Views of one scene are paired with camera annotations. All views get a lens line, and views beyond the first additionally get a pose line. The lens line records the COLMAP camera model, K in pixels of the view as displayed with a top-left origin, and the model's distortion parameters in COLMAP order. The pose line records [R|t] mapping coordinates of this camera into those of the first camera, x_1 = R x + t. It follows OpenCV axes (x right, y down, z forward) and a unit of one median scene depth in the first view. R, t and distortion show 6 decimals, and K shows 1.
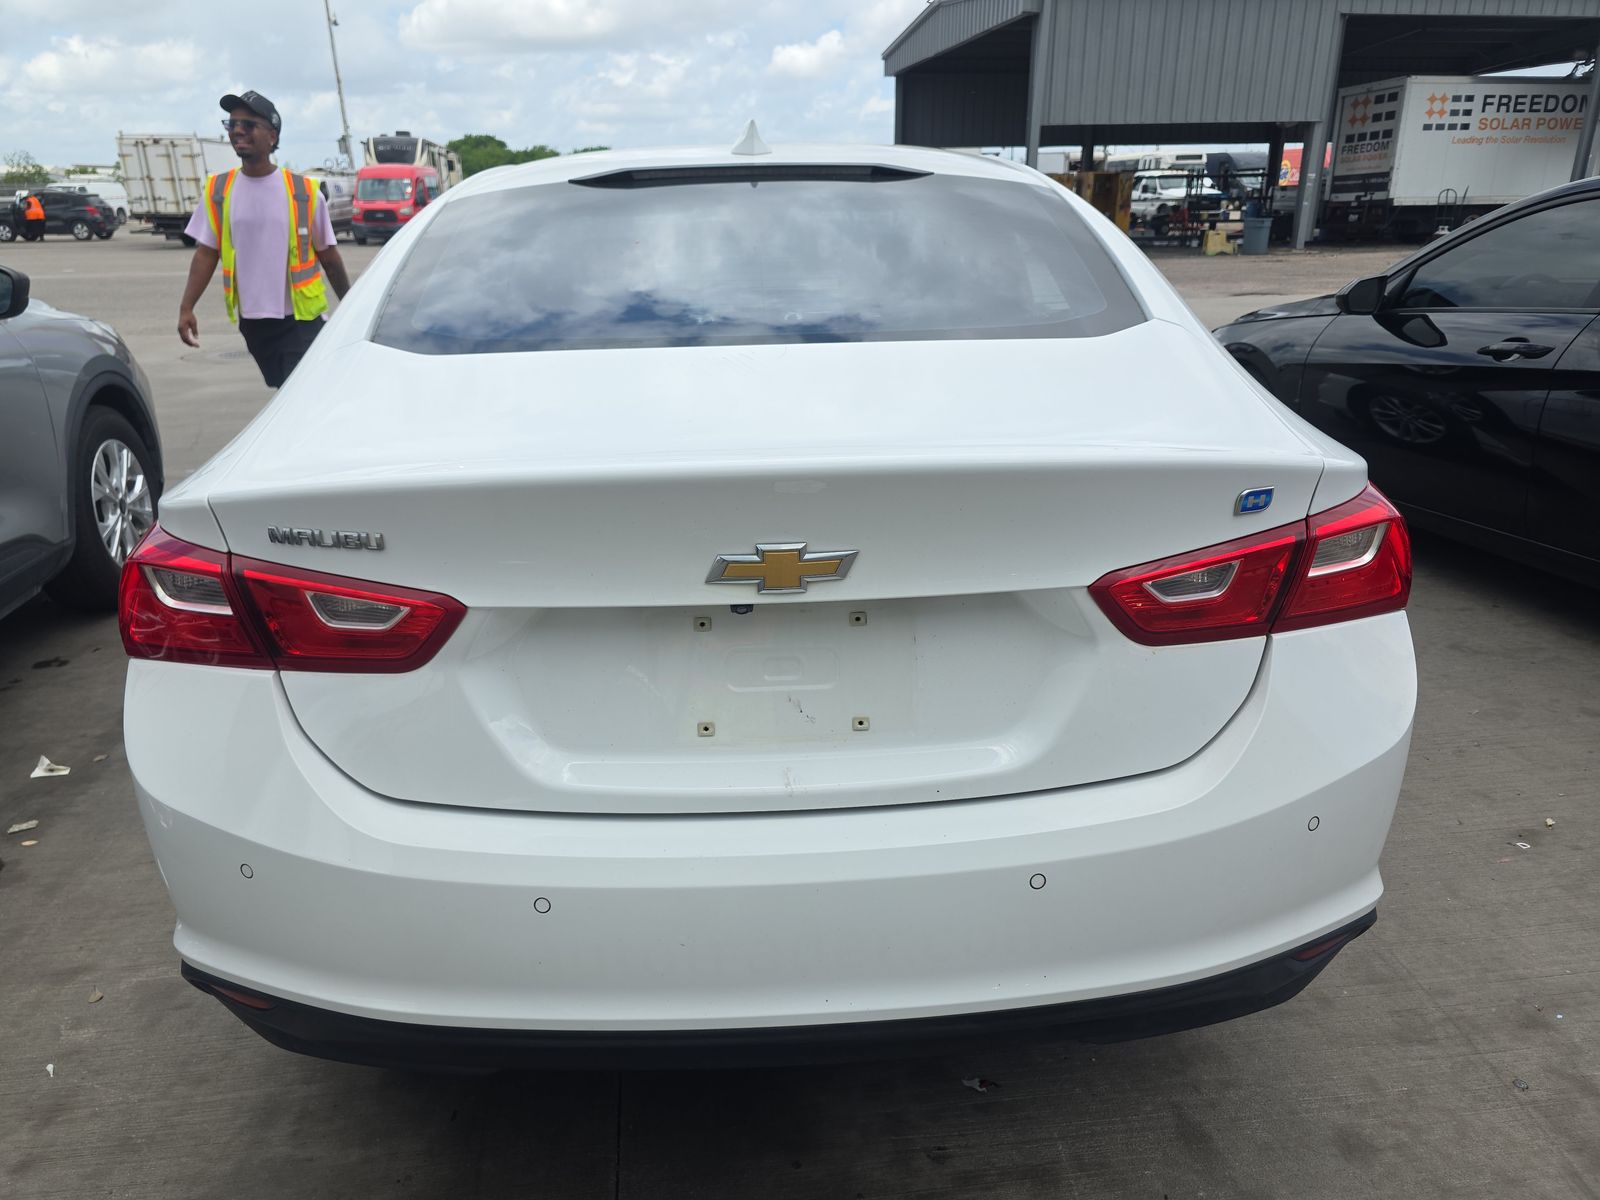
lens RADIAL K [[1088.2, 0, 808.5], [0, 1088.2, 602.2], [0, 0, 1]] dist [0.047519, -0.041120]
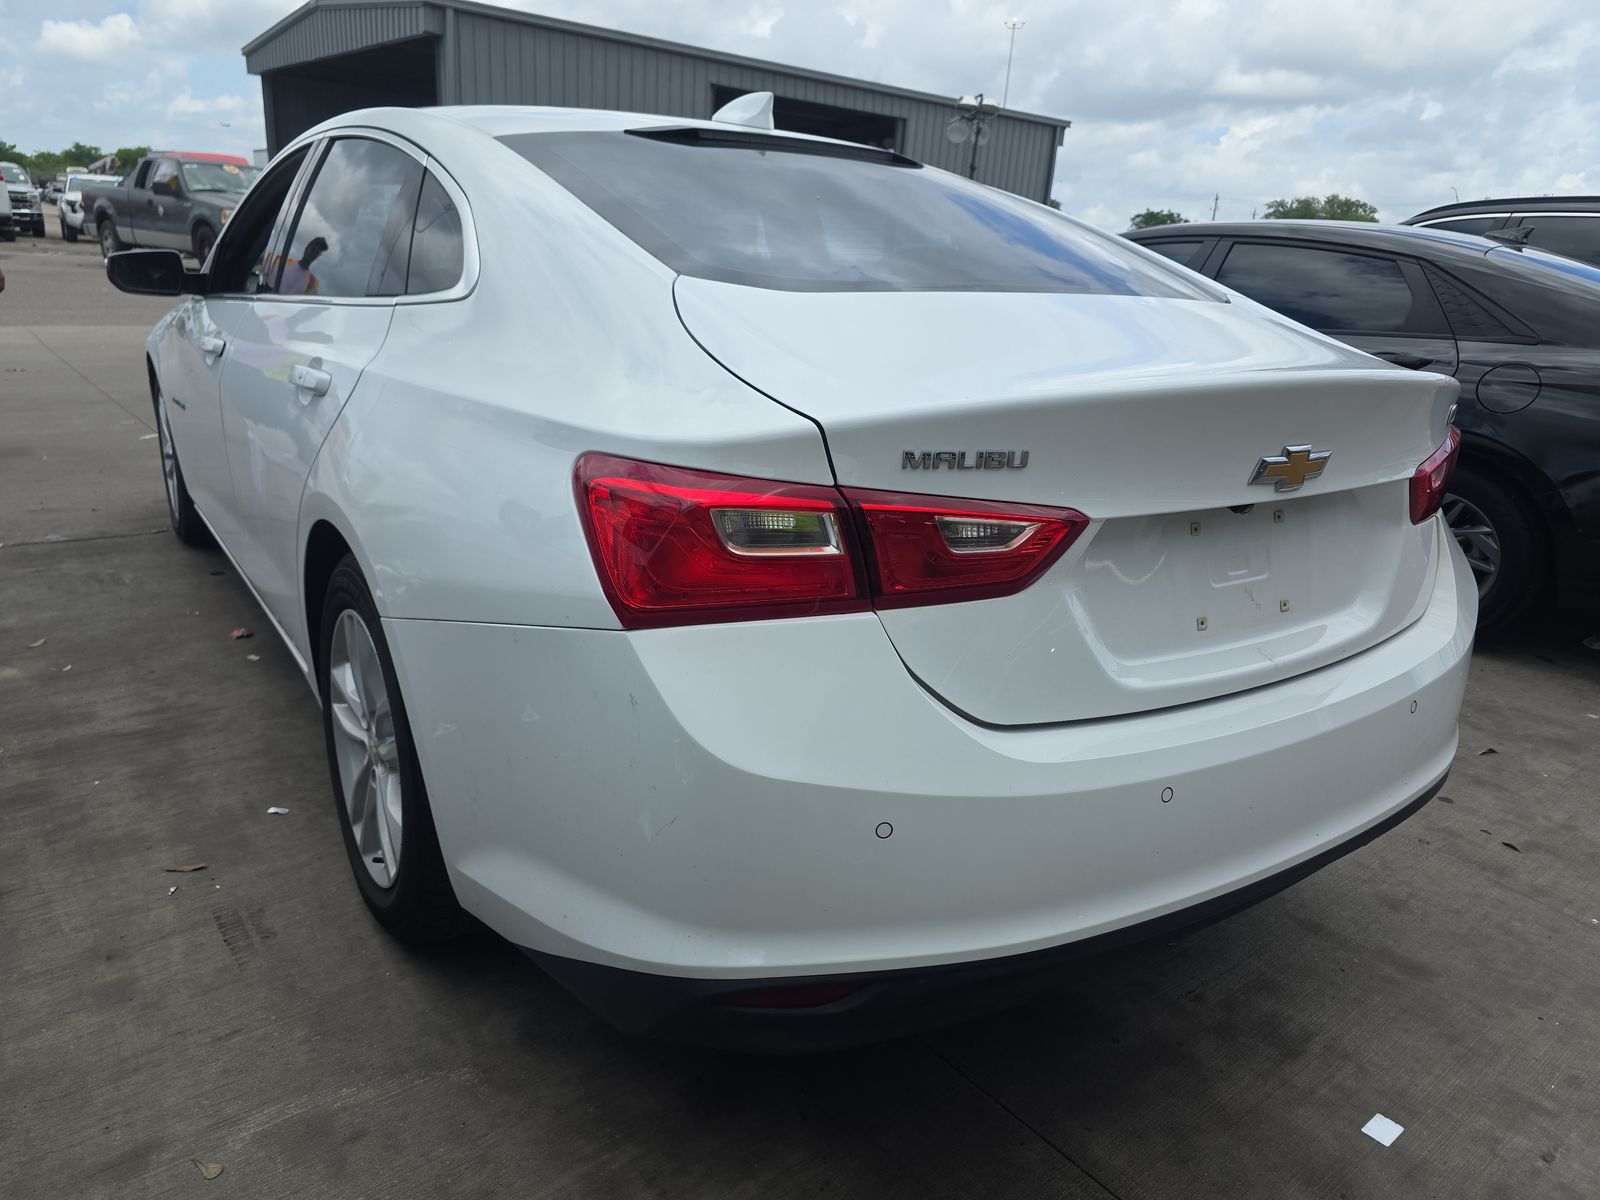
lens RADIAL K [[1088.2, 0, 808.5], [0, 1088.2, 602.2], [0, 0, 1]] dist [0.047519, -0.041120]
pose [[0.850642, -0.097897, 0.516550, -1.013216], [0.112934, 0.993600, 0.002331, 0.047162], [-0.513472, 0.056353, 0.856254, 0.245955]]
